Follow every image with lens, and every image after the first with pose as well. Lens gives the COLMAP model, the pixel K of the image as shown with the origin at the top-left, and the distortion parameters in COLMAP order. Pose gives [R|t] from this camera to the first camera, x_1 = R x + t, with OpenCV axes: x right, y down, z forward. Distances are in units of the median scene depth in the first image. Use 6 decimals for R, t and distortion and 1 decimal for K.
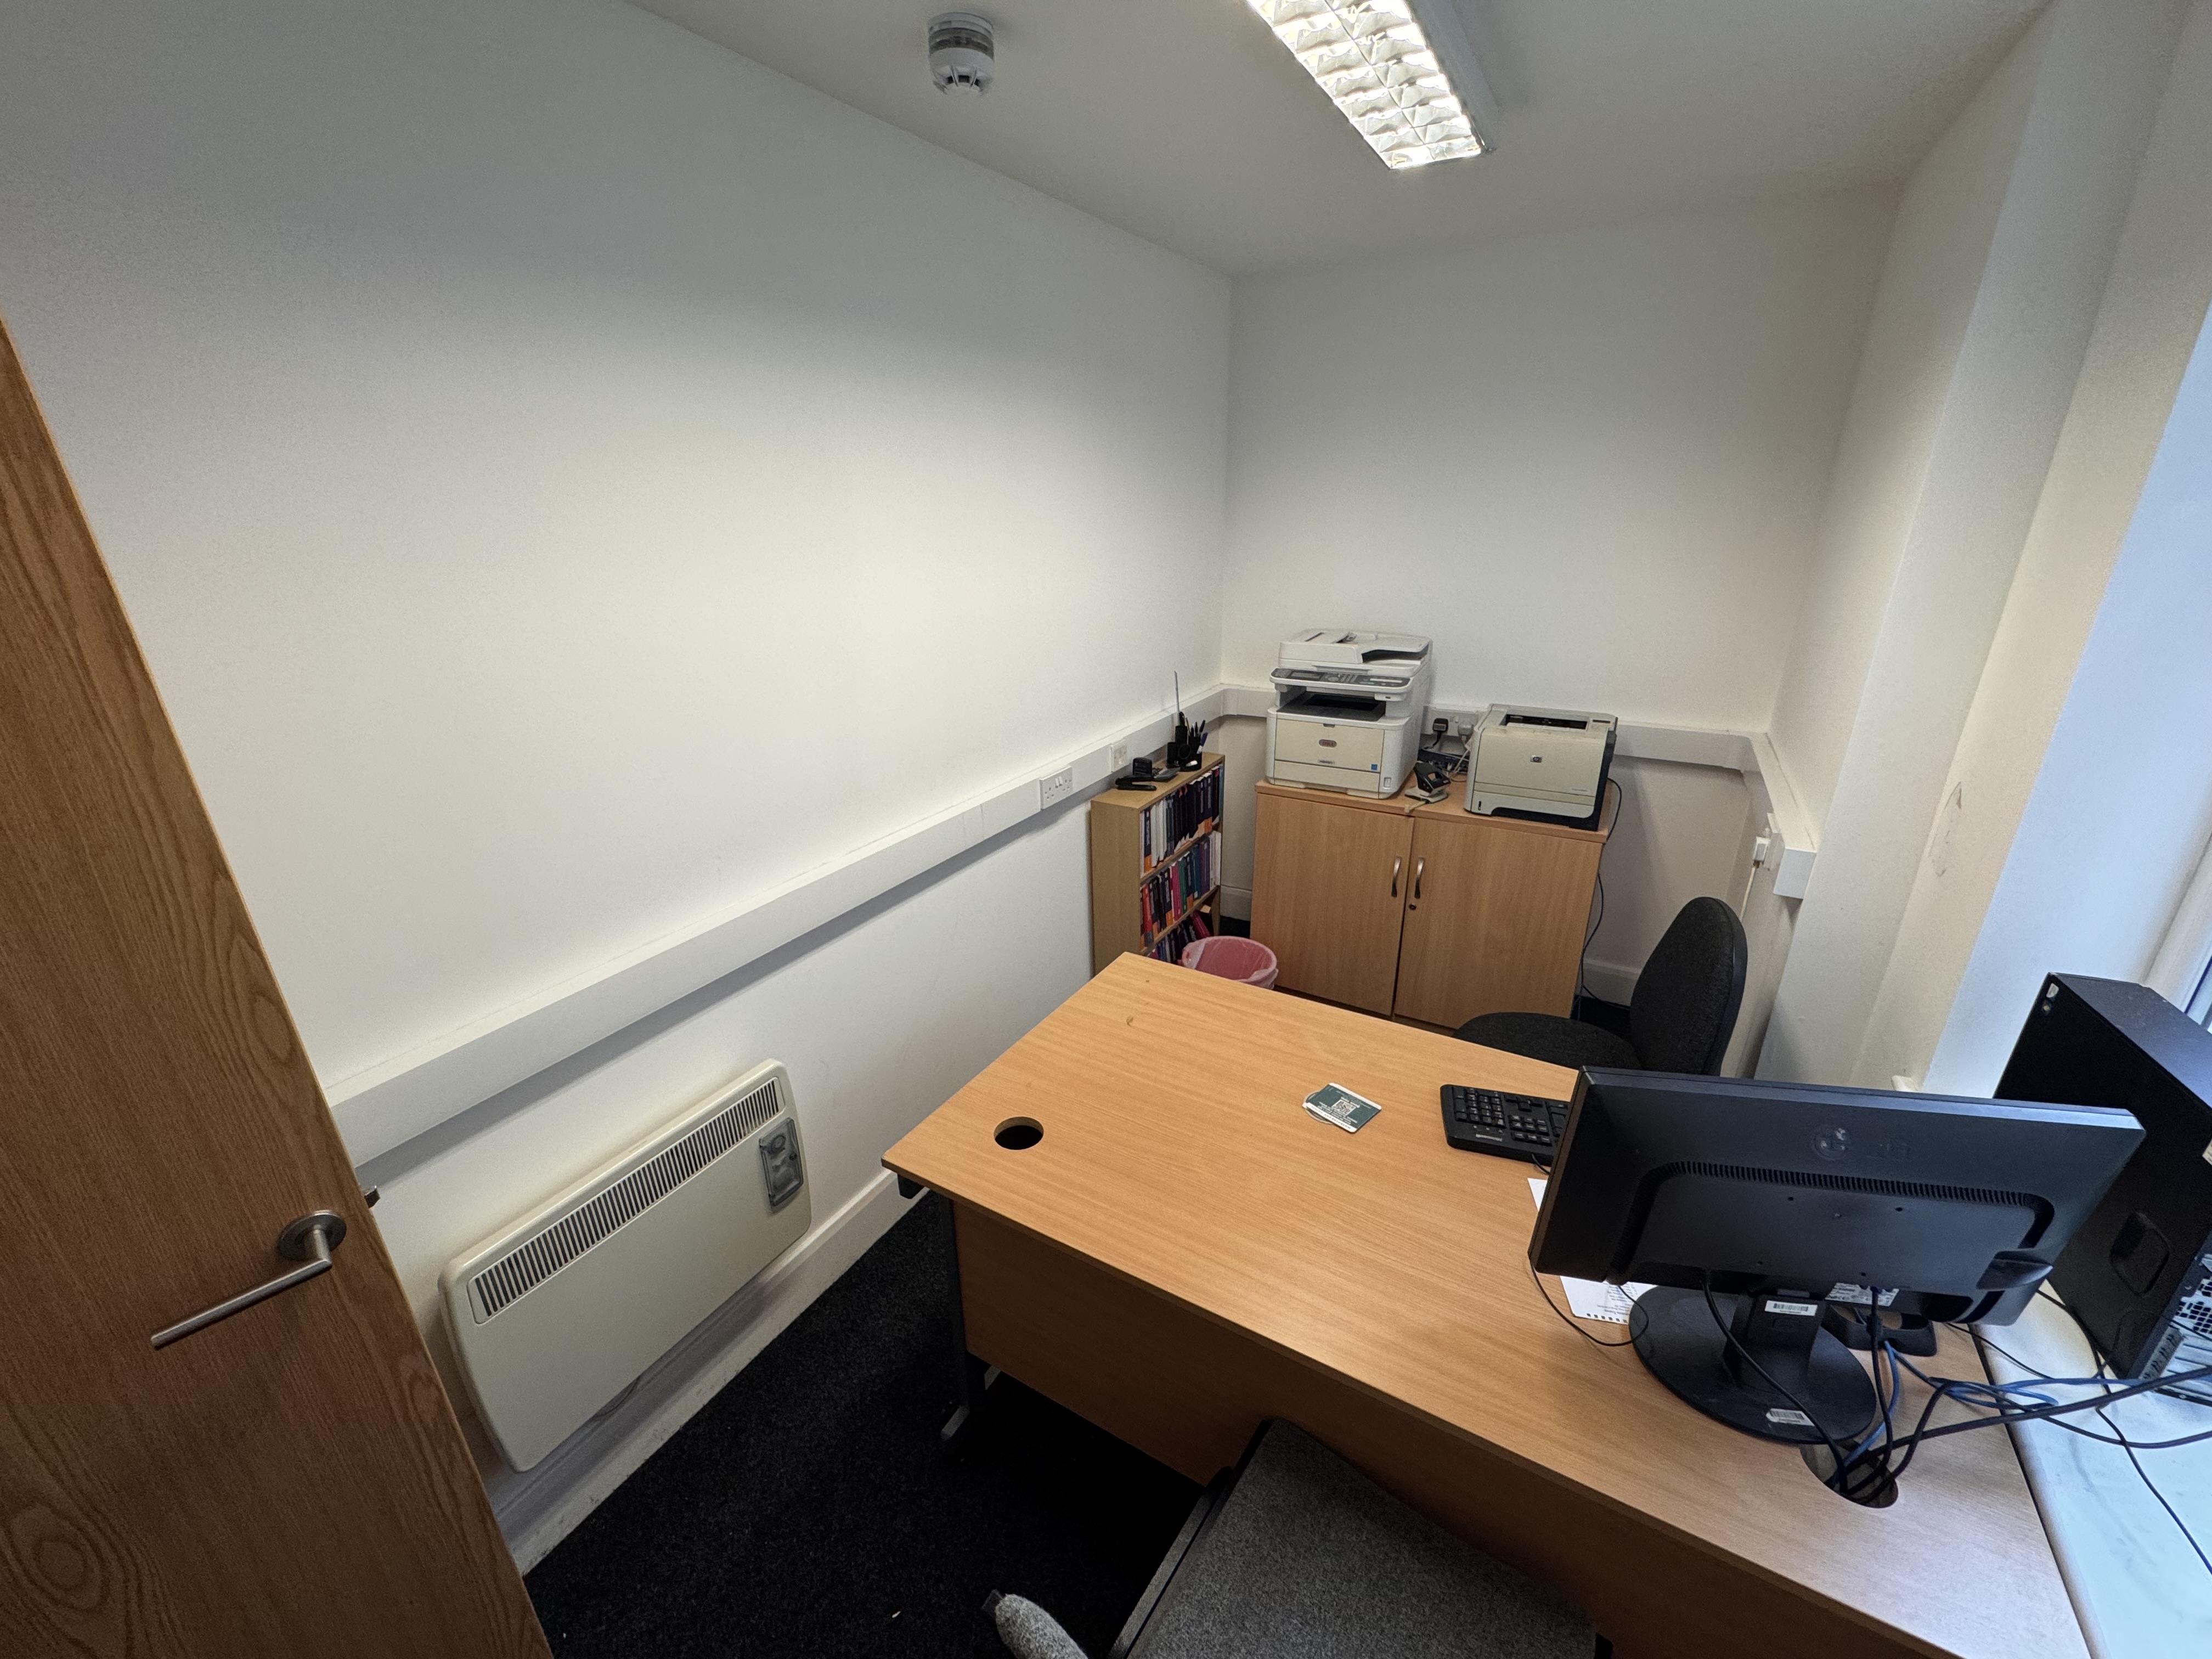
lens RADIAL K [[879.5, 0, 1107.7], [0, 879.5, 832.1], [0, 0, 1]] dist [-0.002440, 0.000179]
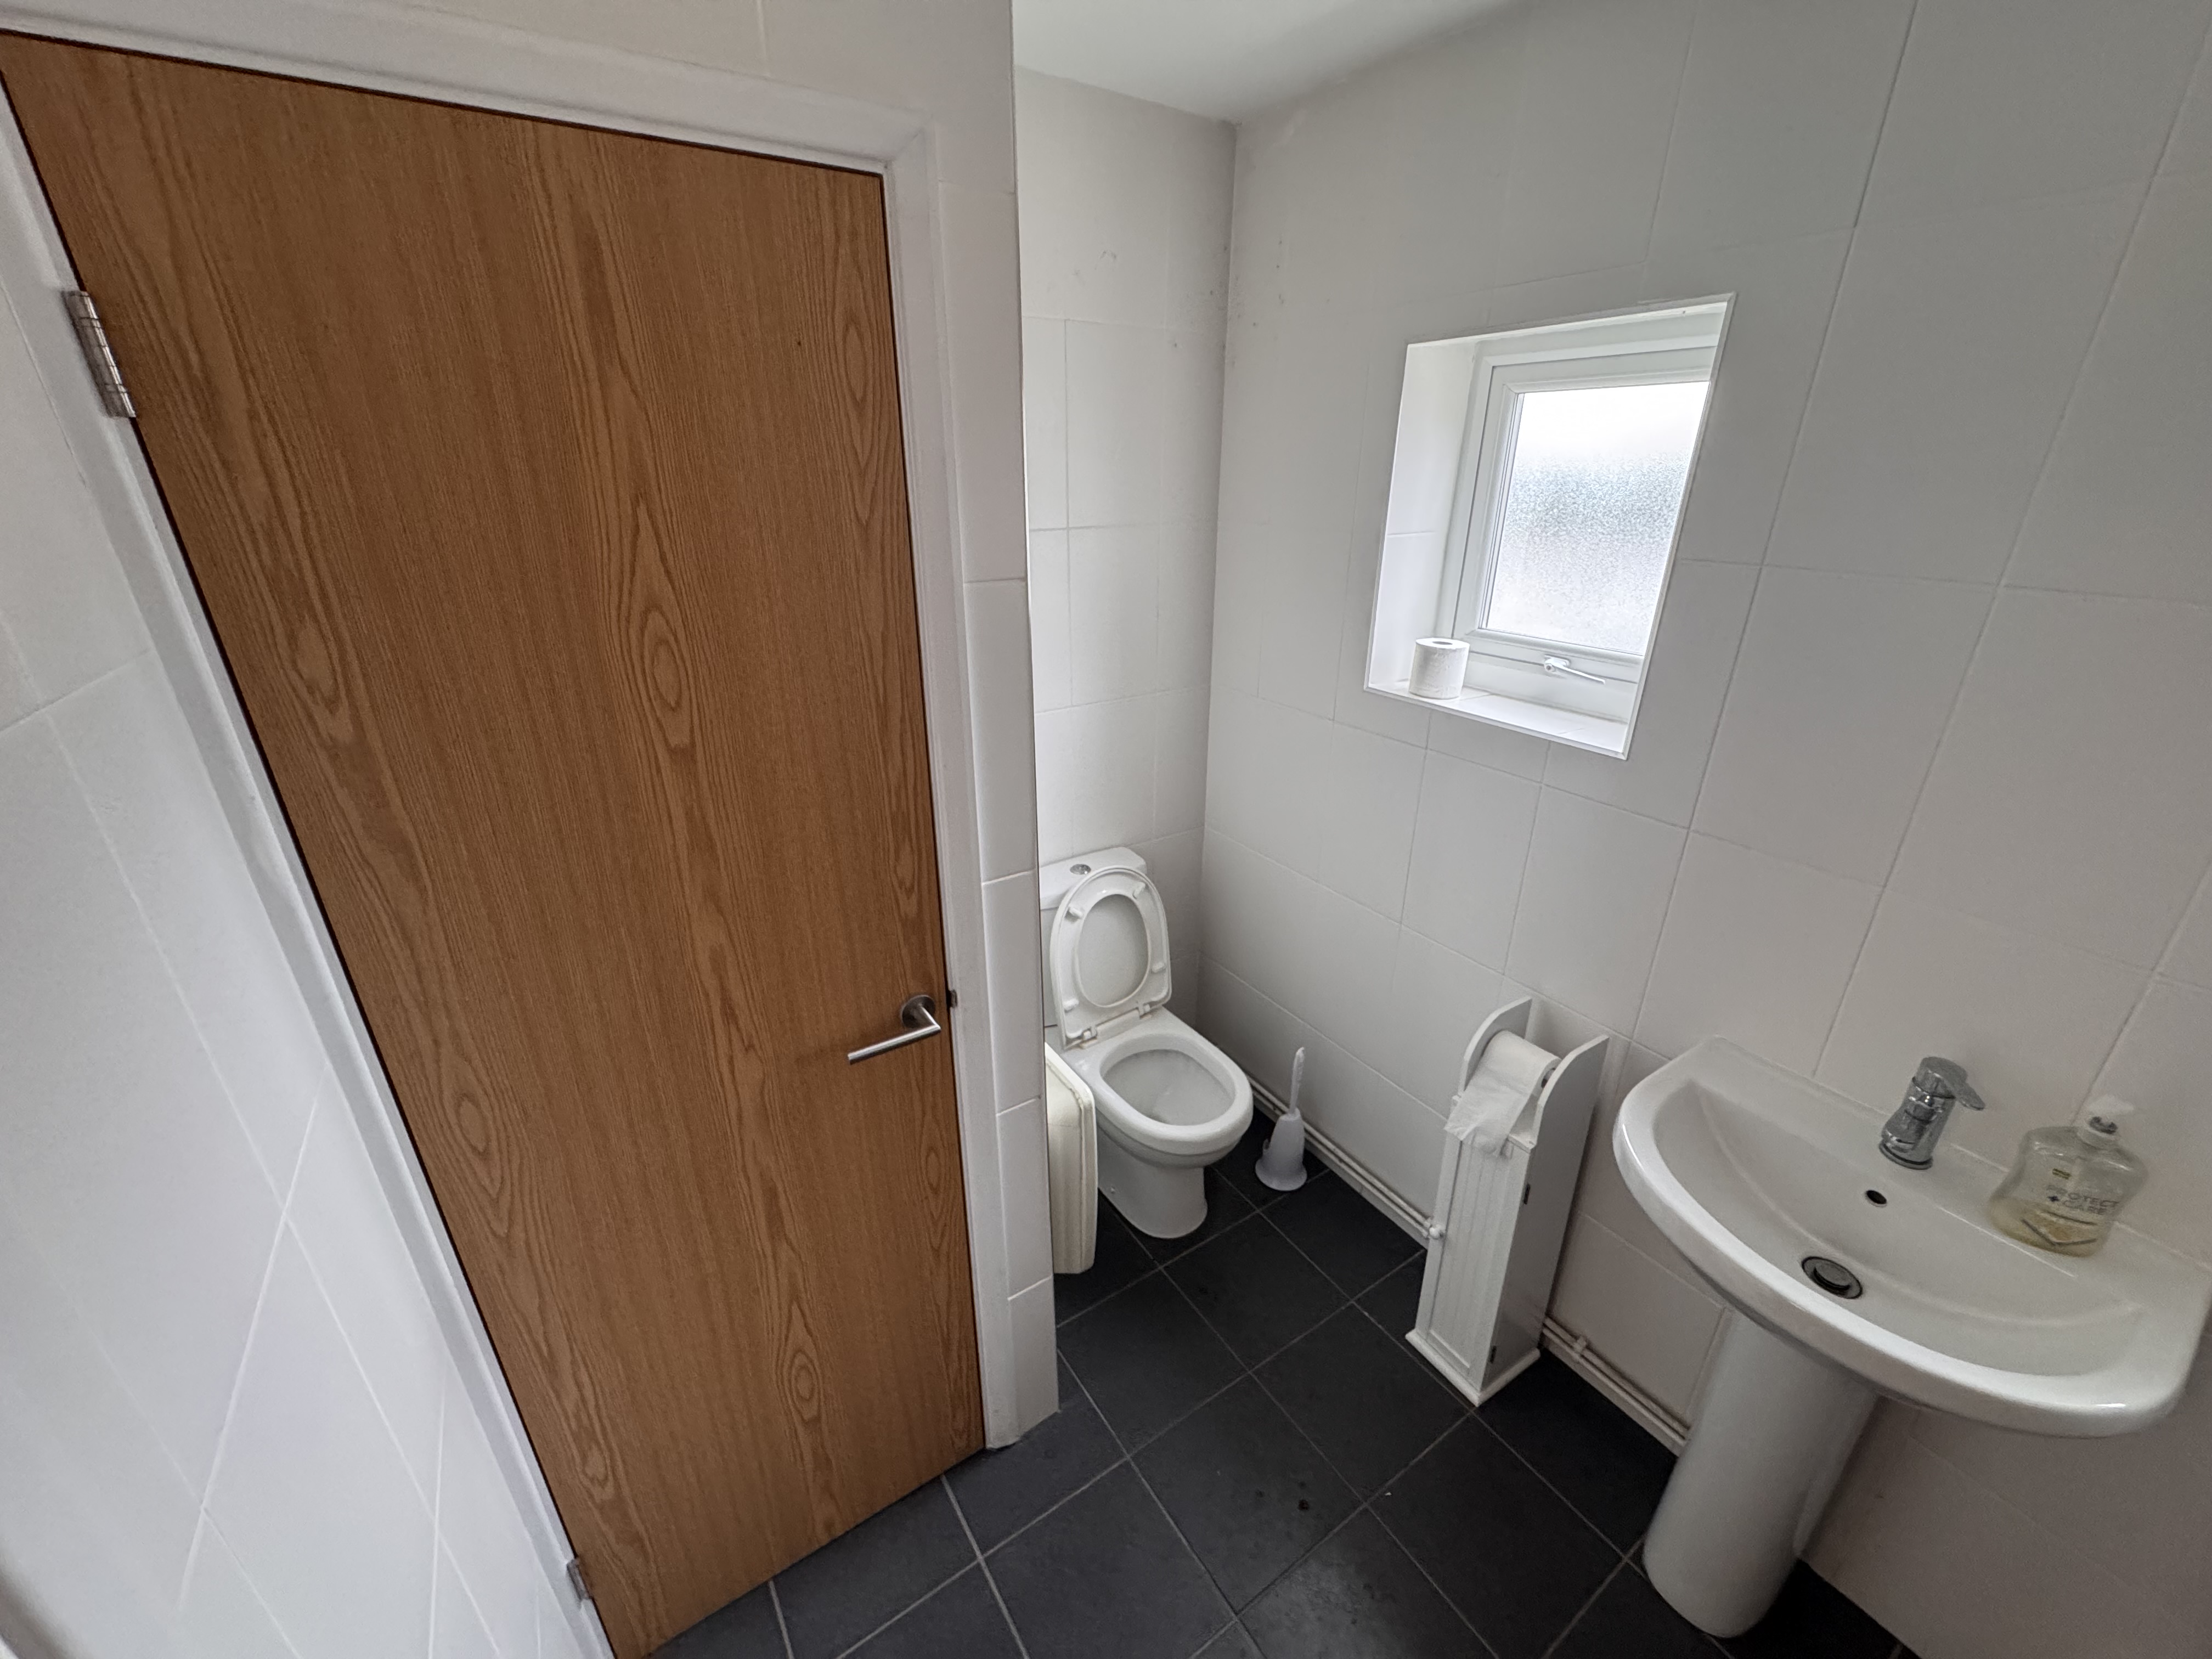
lens RADIAL K [[879.5, 0, 1143.7], [0, 879.5, 804.7], [0, 0, 1]] dist [-0.002440, 0.000179]
pose [[0.038837, 0.362592, -0.931138, -0.007013], [0.370674, -0.870583, -0.323551, 1.279707], [-0.927951, -0.332583, -0.168214, 0.522082]]
